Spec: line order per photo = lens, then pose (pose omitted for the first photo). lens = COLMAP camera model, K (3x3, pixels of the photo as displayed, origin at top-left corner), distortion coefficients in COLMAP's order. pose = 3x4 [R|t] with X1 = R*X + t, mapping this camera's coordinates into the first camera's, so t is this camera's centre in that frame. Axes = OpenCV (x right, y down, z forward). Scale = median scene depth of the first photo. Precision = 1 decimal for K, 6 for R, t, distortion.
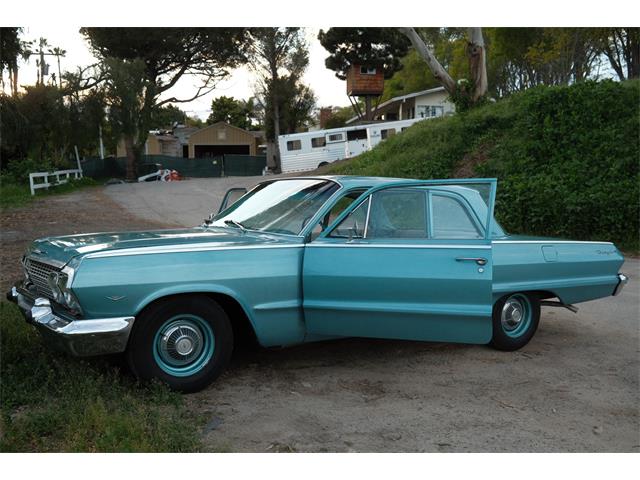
lens RADIAL K [[651.0, 0, 320.0], [0, 651.0, 240.0], [0, 0, 1]] dist [-0.048890, 0.126635]
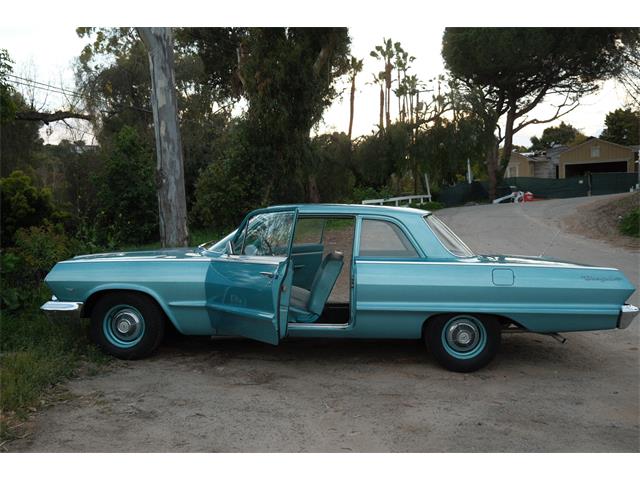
lens RADIAL K [[651.0, 0, 320.0], [0, 651.0, 240.0], [0, 0, 1]] dist [-0.048890, 0.126635]
pose [[0.812077, 0.004335, -0.583534, 0.094161], [-0.023944, 0.999378, -0.025897, -0.000206], [0.583059, 0.035003, 0.811675, 0.007298]]
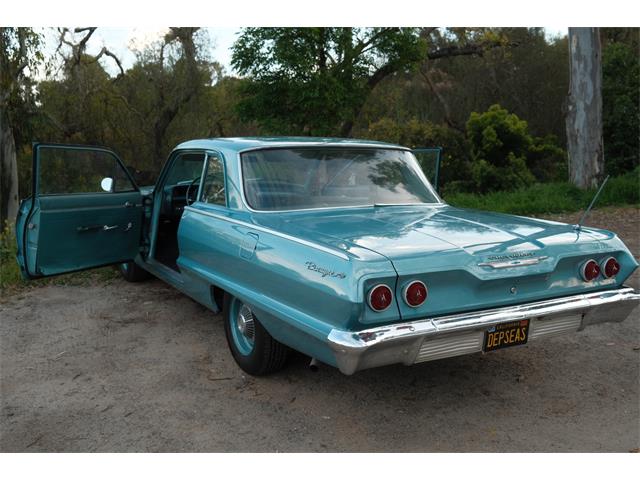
lens RADIAL K [[651.0, 0, 320.0], [0, 651.0, 240.0], [0, 0, 1]] dist [-0.048890, 0.126635]
pose [[-0.055344, 0.118585, -0.991400, 0.132152], [-0.056324, 0.990970, 0.121678, -0.008684], [0.996877, 0.062573, -0.048165, 0.147998]]
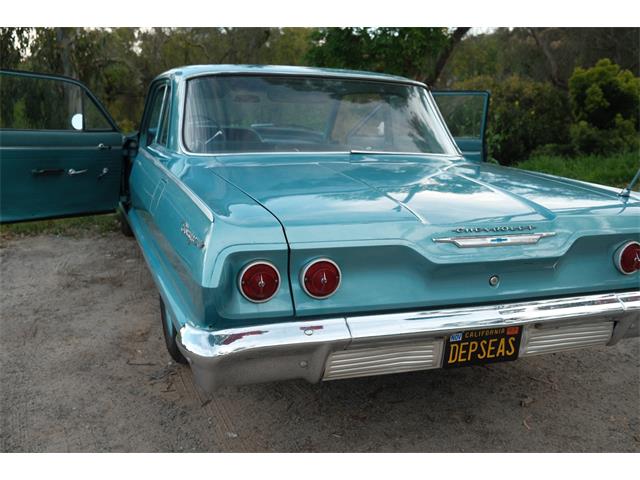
lens RADIAL K [[651.0, 0, 320.0], [0, 651.0, 240.0], [0, 0, 1]] dist [-0.048890, 0.126635]
pose [[-0.215645, 0.169106, -0.961717, 0.107180], [-0.084187, 0.978003, 0.190847, -0.006477], [0.972836, 0.122119, -0.196665, 0.163492]]
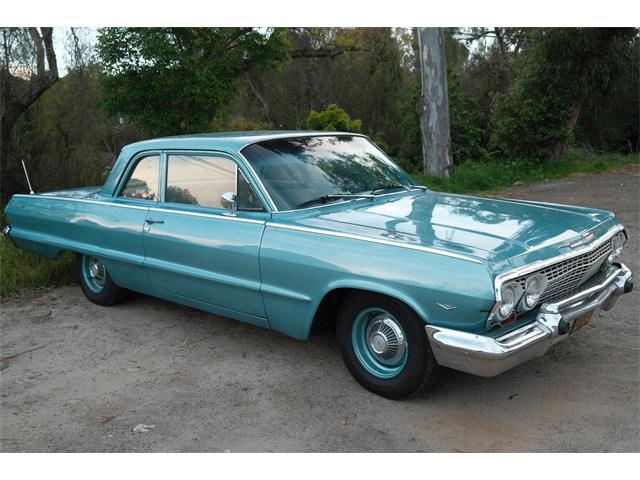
lens RADIAL K [[651.0, 0, 320.0], [0, 651.0, 240.0], [0, 0, 1]] dist [-0.048890, 0.126635]
pose [[0.294396, 0.113386, -0.948933, 0.137715], [-0.044514, 0.993486, 0.104899, -0.003603], [0.954646, 0.011359, 0.297526, 0.090167]]
